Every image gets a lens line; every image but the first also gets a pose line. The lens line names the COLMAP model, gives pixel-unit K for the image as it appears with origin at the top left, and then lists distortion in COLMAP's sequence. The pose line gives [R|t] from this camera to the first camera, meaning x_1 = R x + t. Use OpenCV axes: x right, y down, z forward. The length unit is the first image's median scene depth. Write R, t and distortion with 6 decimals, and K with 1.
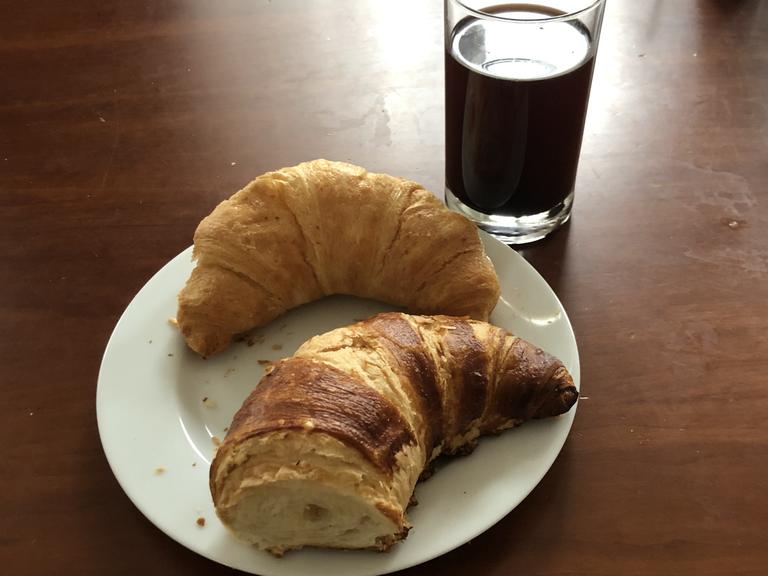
lens RADIAL K [[892.2, 0, 404.2], [0, 892.2, 288.1], [0, 0, 1]] dist [0.112343, -0.259925]
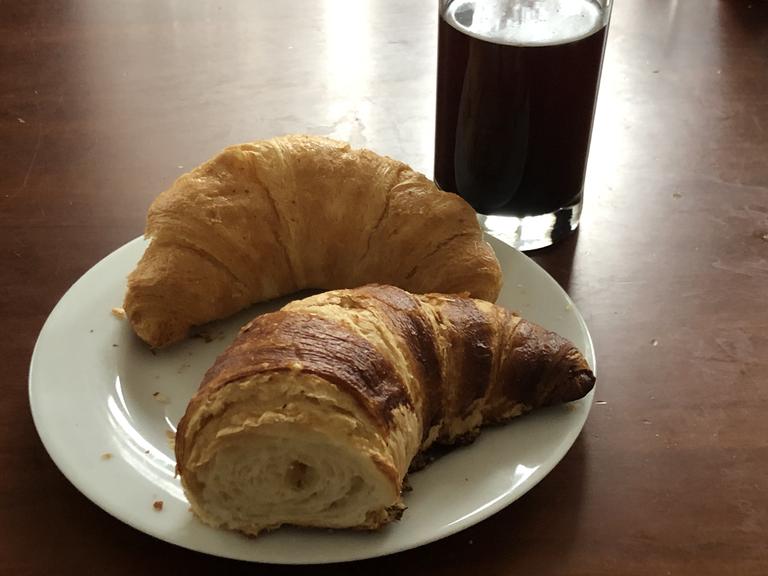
lens RADIAL K [[1211.1, 0, 384.0], [0, 1211.1, 288.0], [0, 0, 1]] dist [0.113140, -0.017151]
pose [[0.999126, 0.021175, 0.036052, -0.050385], [-0.014933, 0.986123, -0.165346, 0.211291], [-0.039053, 0.164663, 0.985577, -0.154649]]
